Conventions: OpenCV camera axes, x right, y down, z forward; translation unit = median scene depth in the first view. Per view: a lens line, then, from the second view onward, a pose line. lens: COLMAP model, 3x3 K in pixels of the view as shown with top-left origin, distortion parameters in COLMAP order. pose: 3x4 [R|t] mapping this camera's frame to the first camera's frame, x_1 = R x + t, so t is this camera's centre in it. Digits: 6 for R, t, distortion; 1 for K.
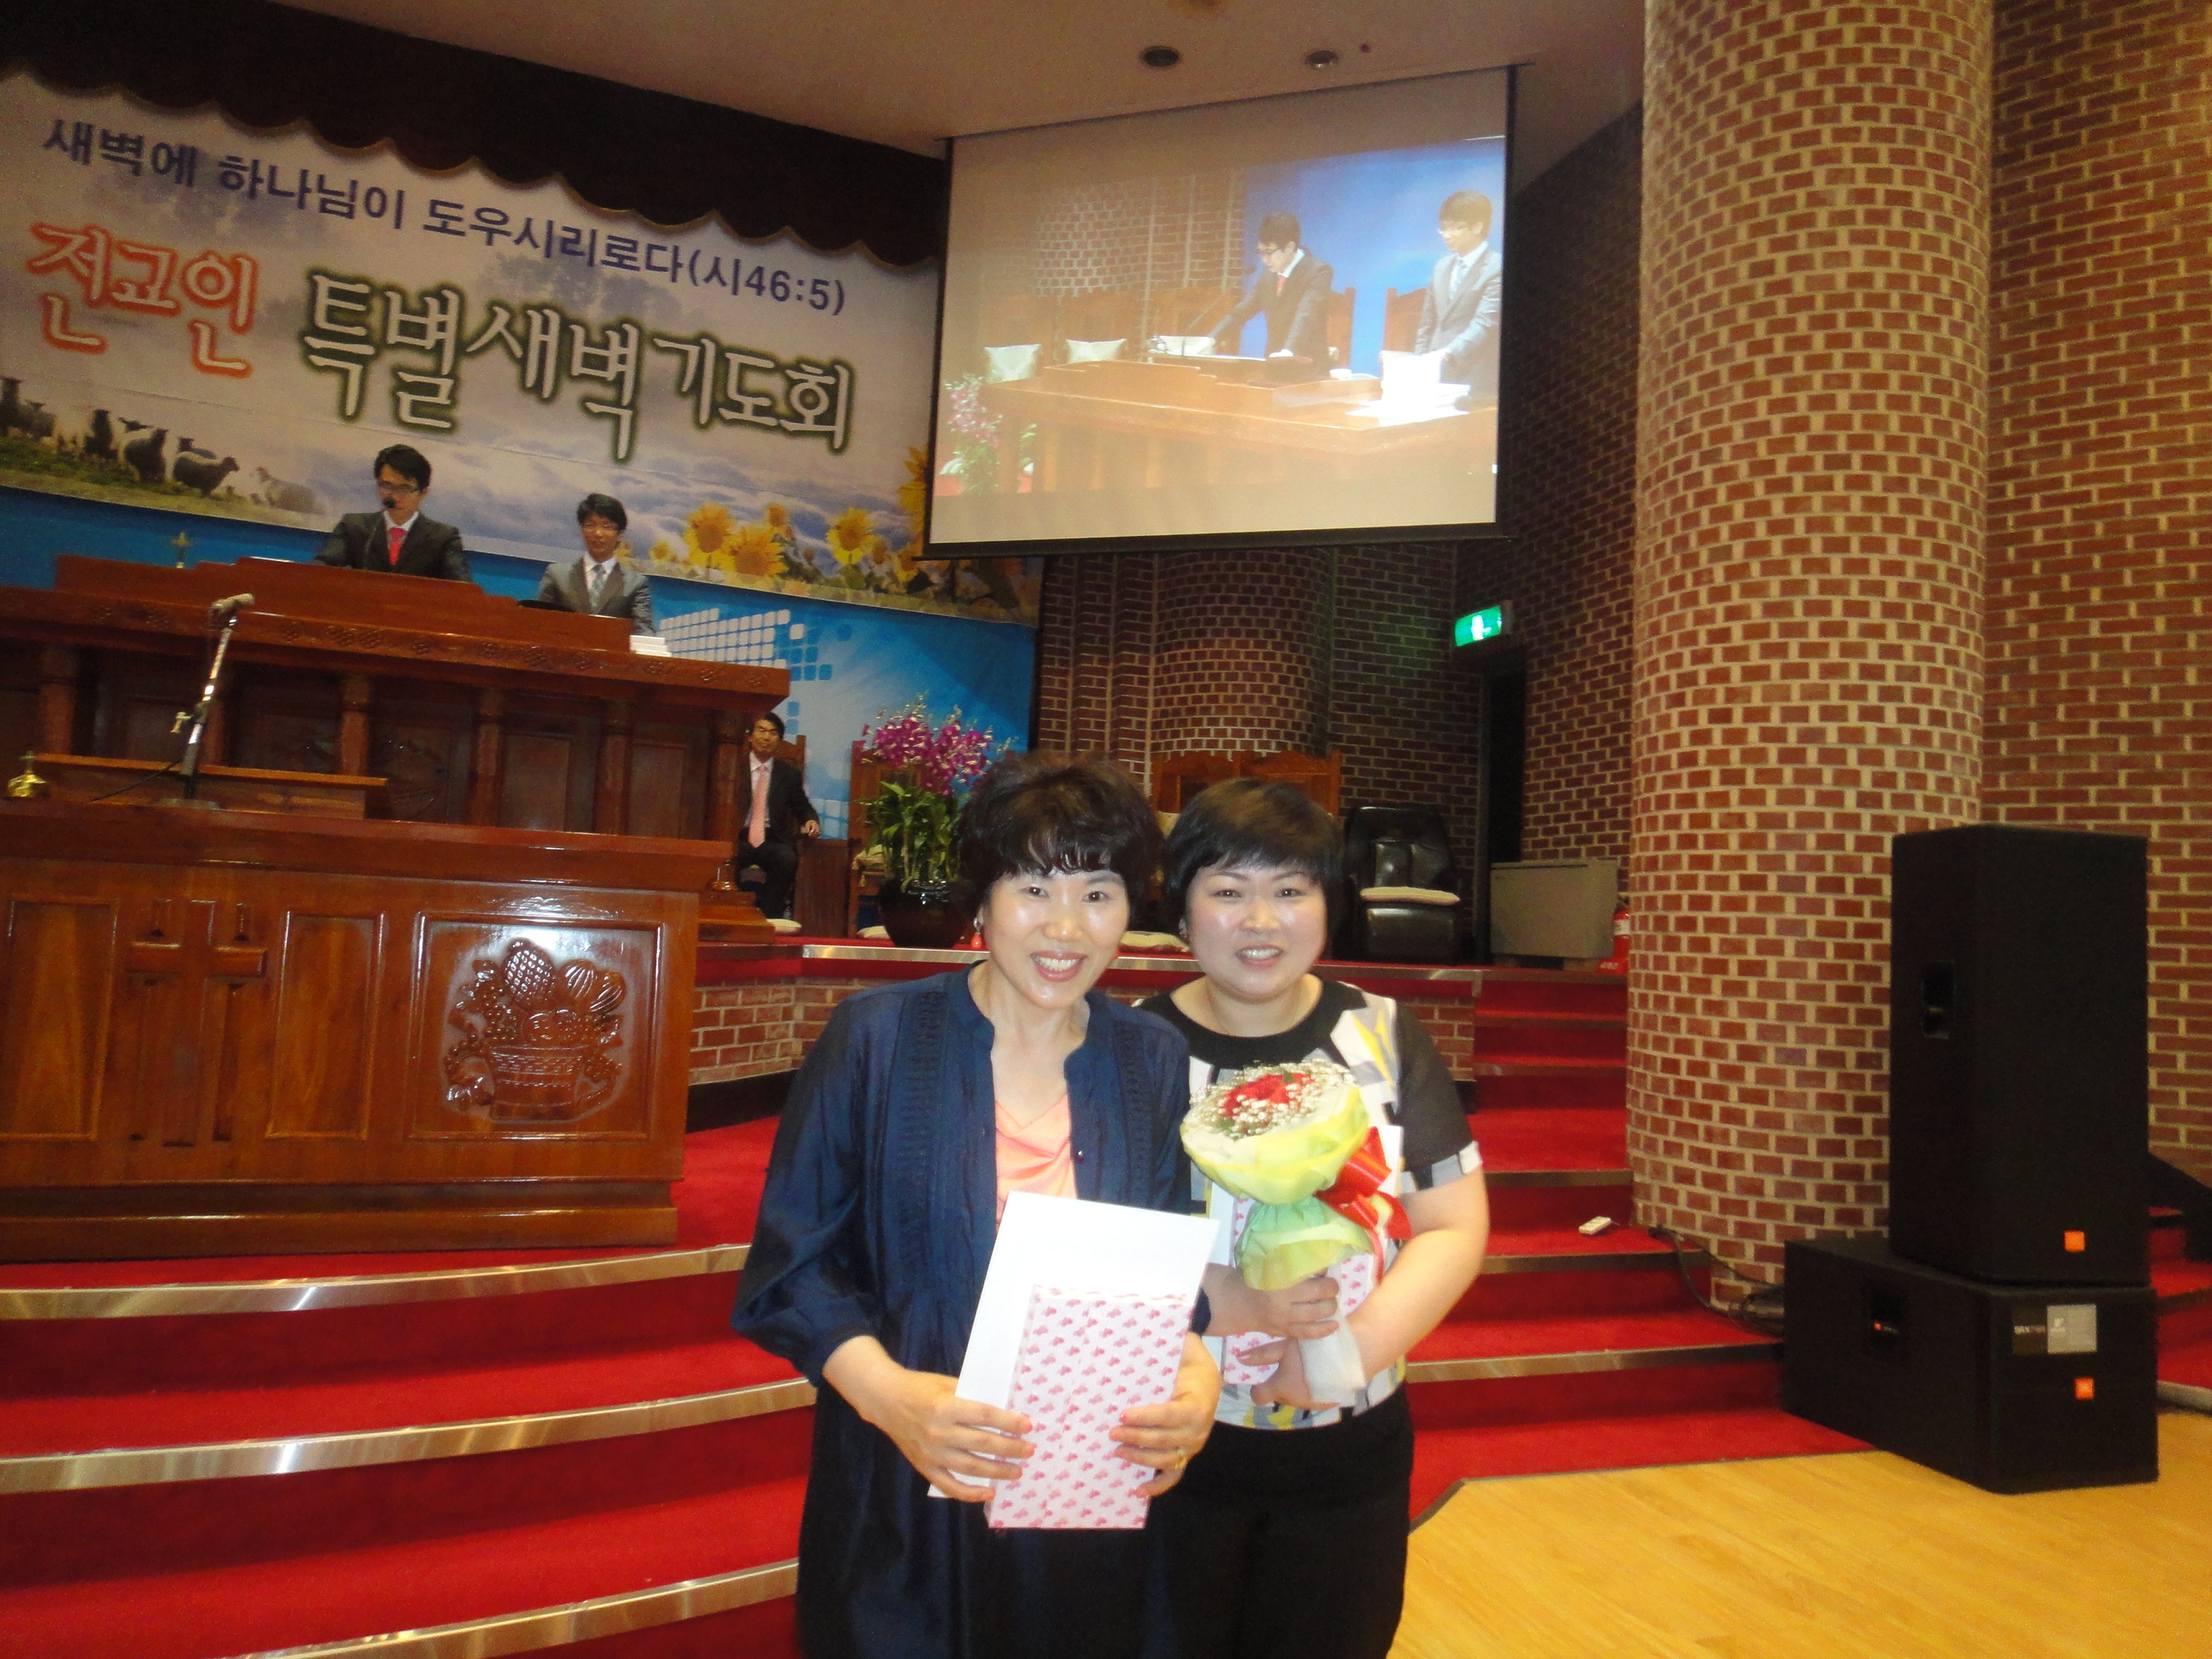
lens RADIAL K [[1530.0, 0, 1106.0], [0, 1530.0, 829.5], [0, 0, 1]] dist [-0.010212, 0.006869]
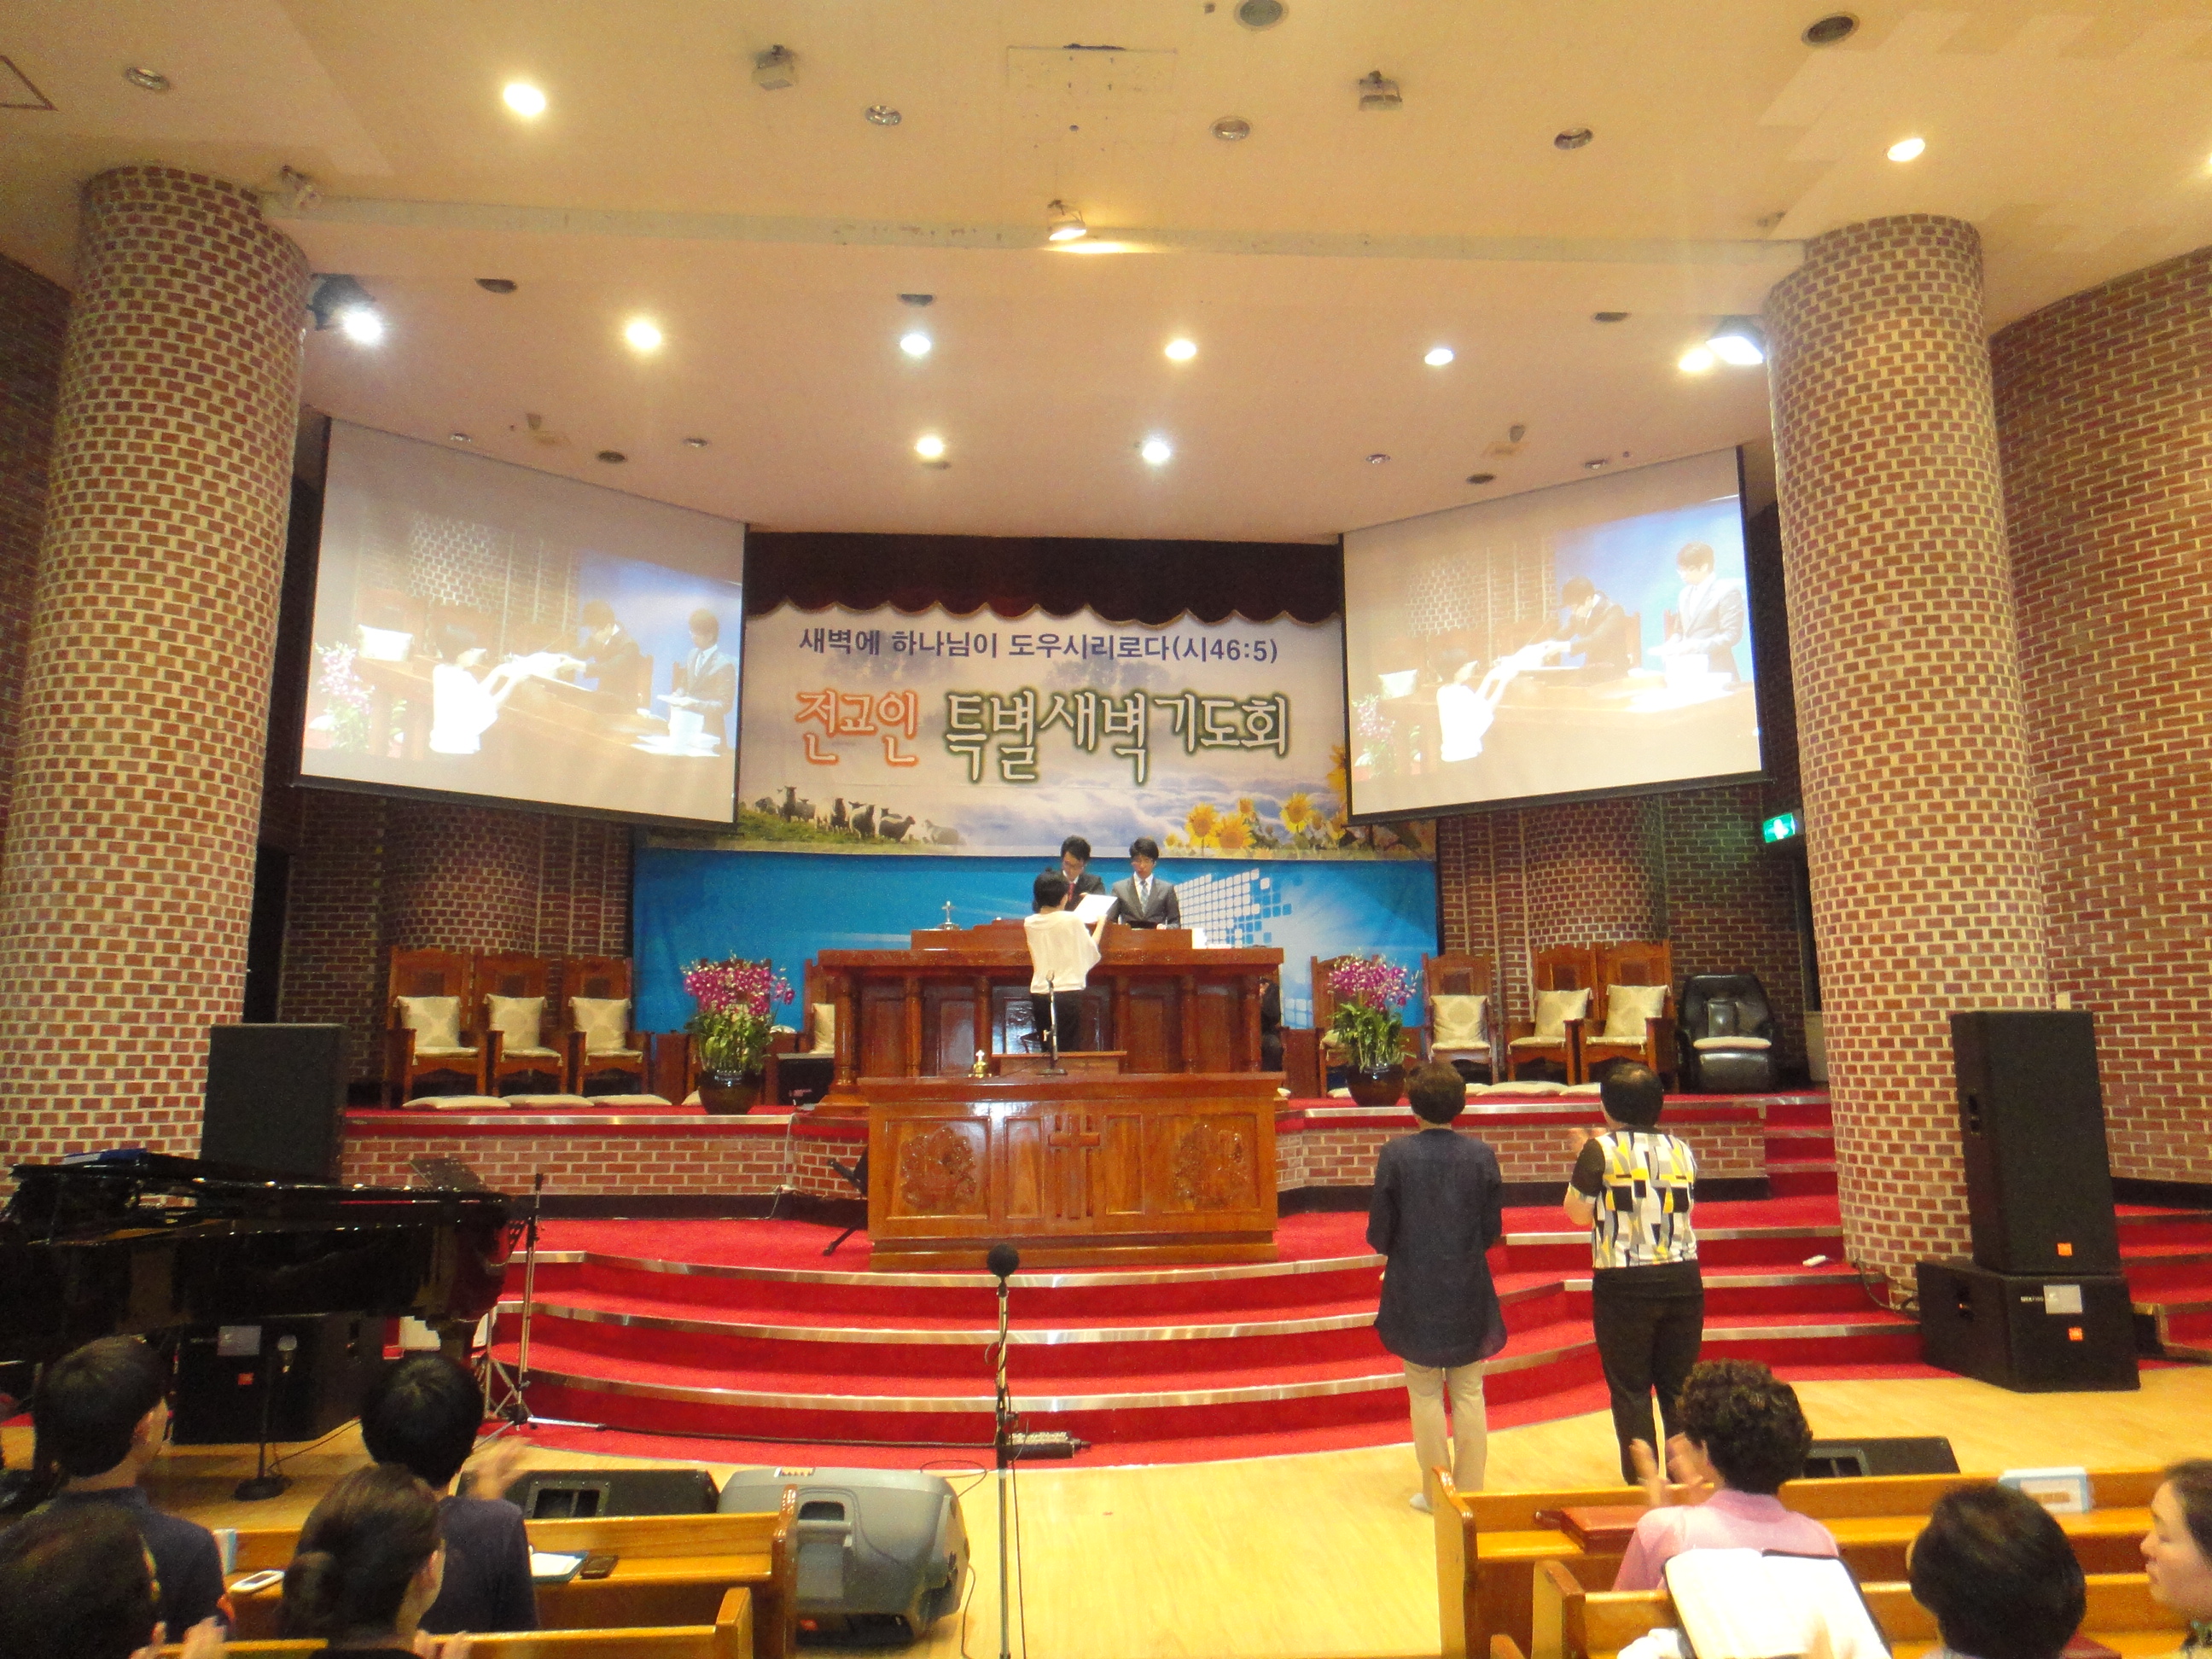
lens RADIAL K [[1584.7, 0, 1097.9], [0, 1584.7, 832.7], [0, 0, 1]] dist [0.010202, 0.003002]
pose [[0.958216, -0.100479, -0.267816, 0.076571], [0.079055, 0.992832, -0.089639, -0.084015], [0.274904, 0.064721, 0.959291, -0.717555]]
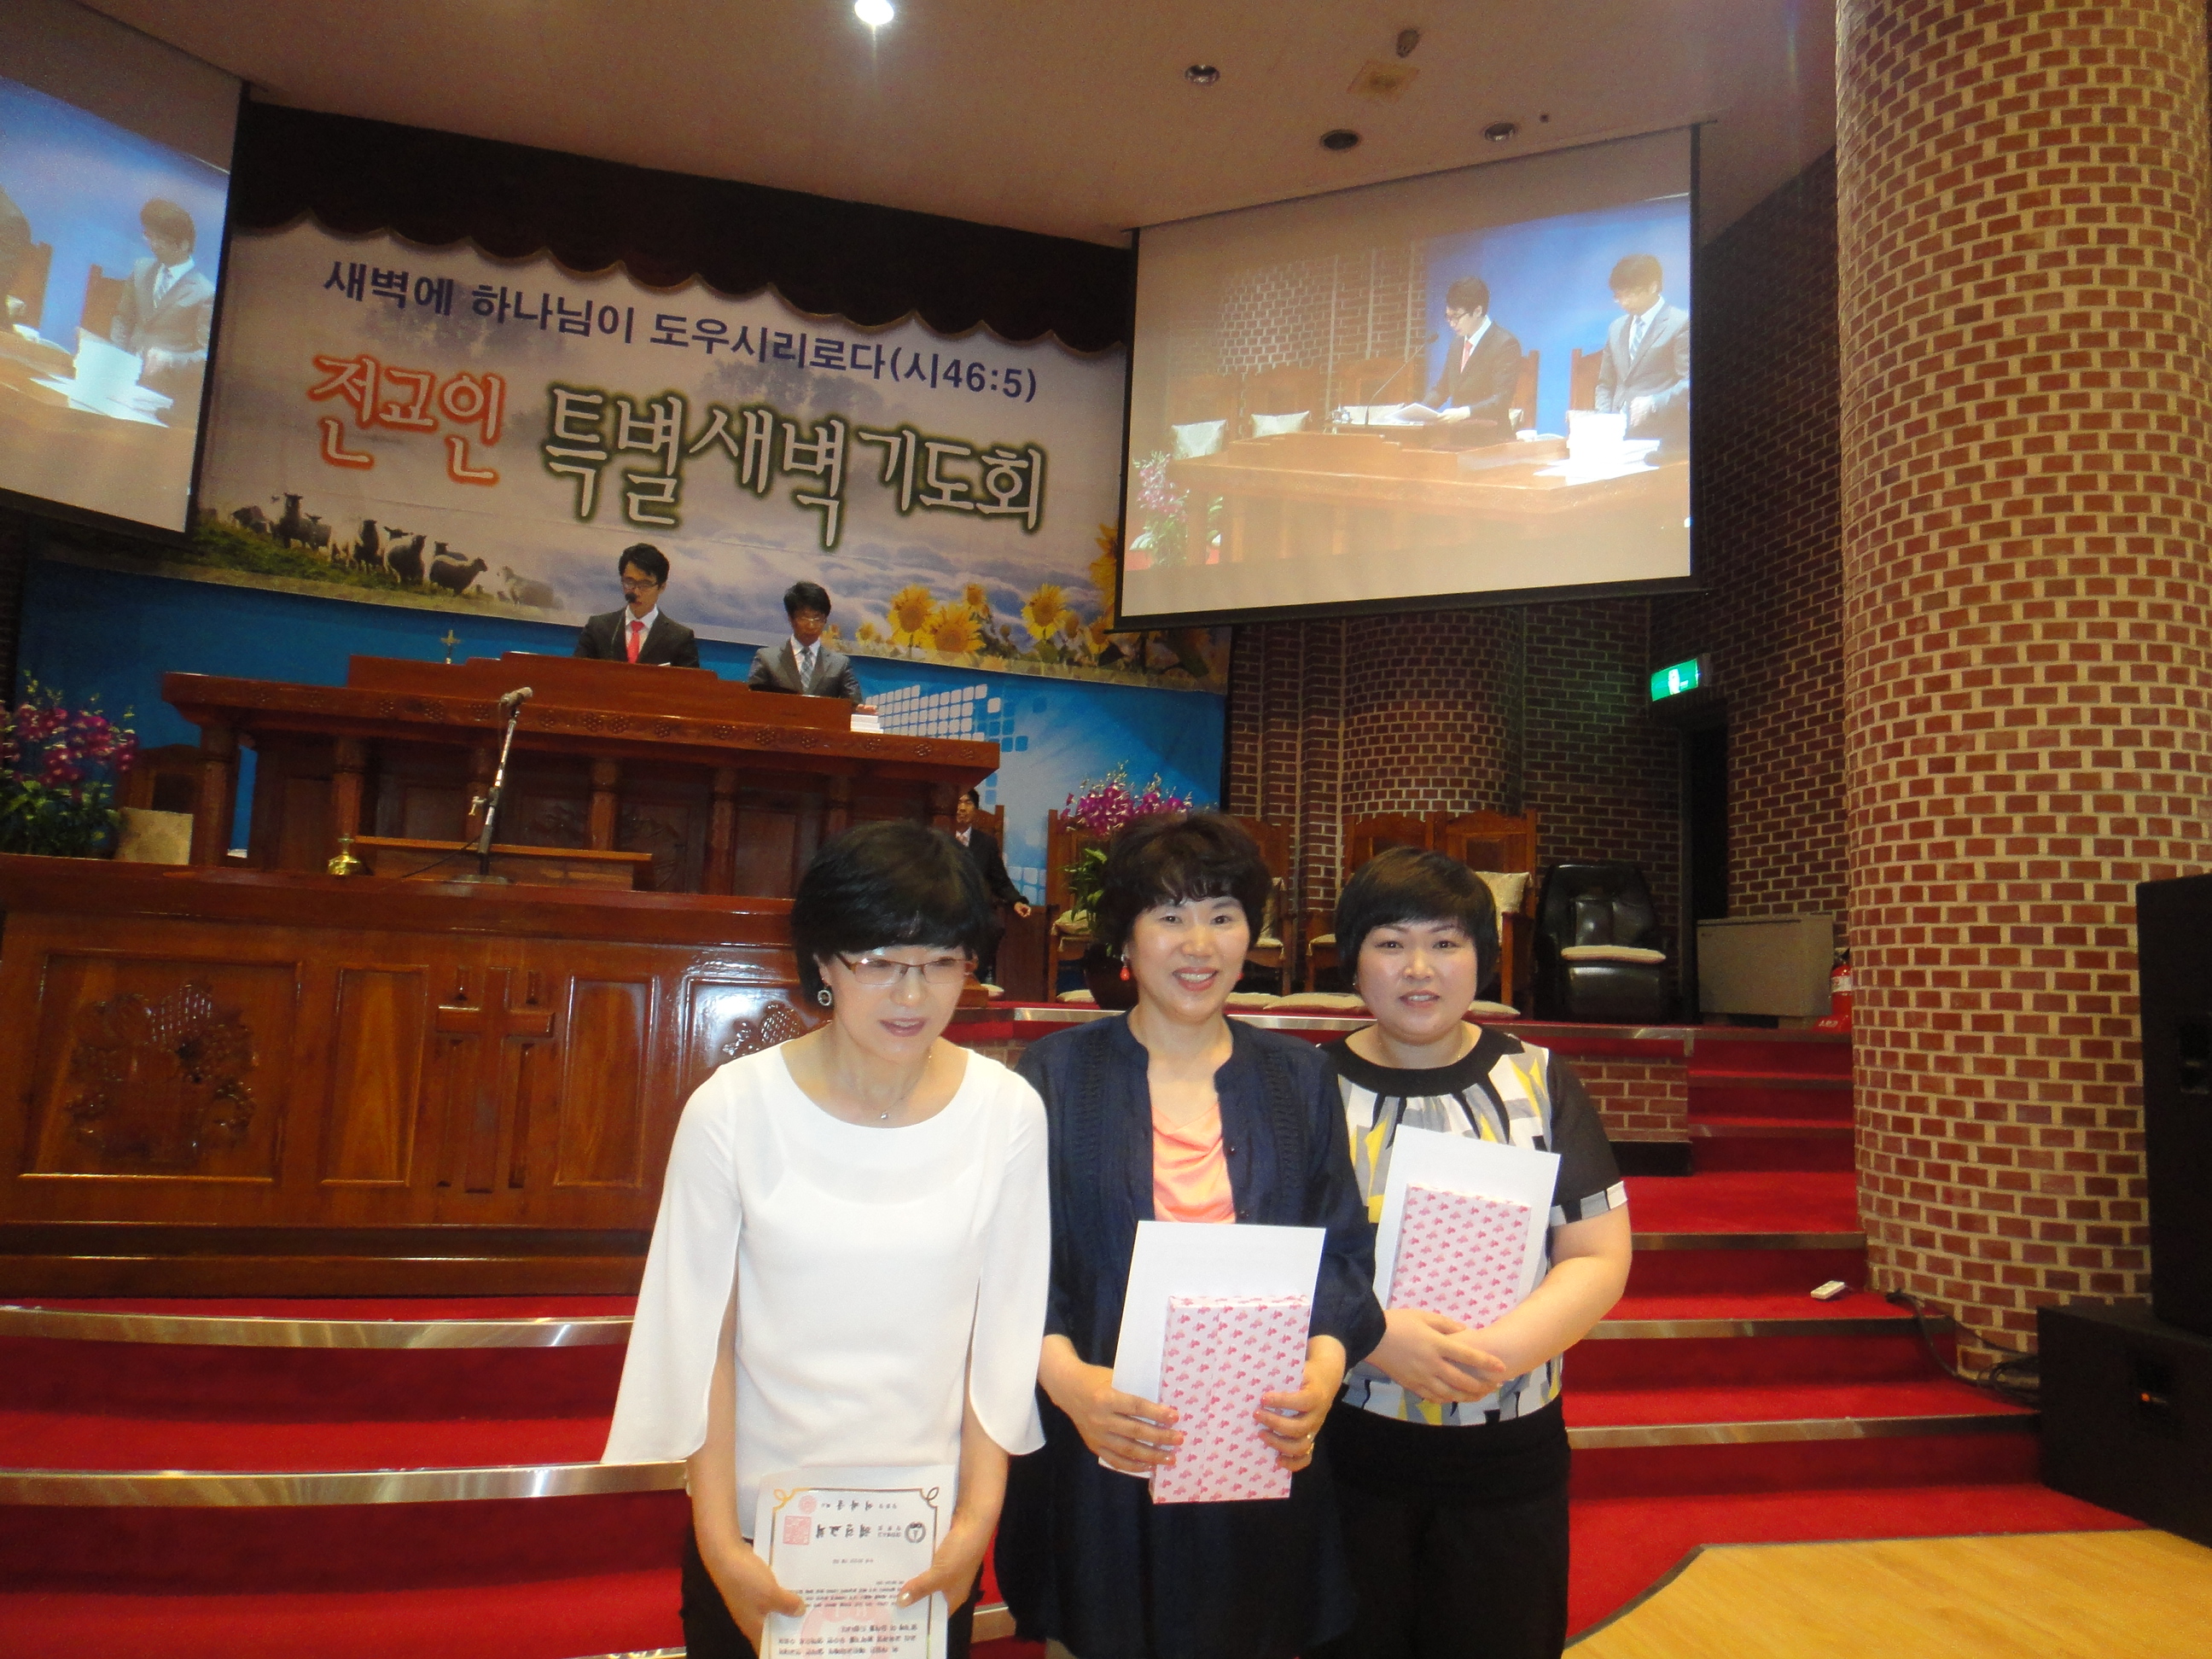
lens RADIAL K [[1539.8, 0, 1105.2], [0, 1539.8, 819.4], [0, 0, 1]] dist [-0.000681, 0.003055]
pose [[0.993481, -0.019017, -0.112403, -0.018049], [0.013352, 0.998613, -0.050938, 0.003219], [0.113216, 0.049105, 0.992356, -0.034401]]
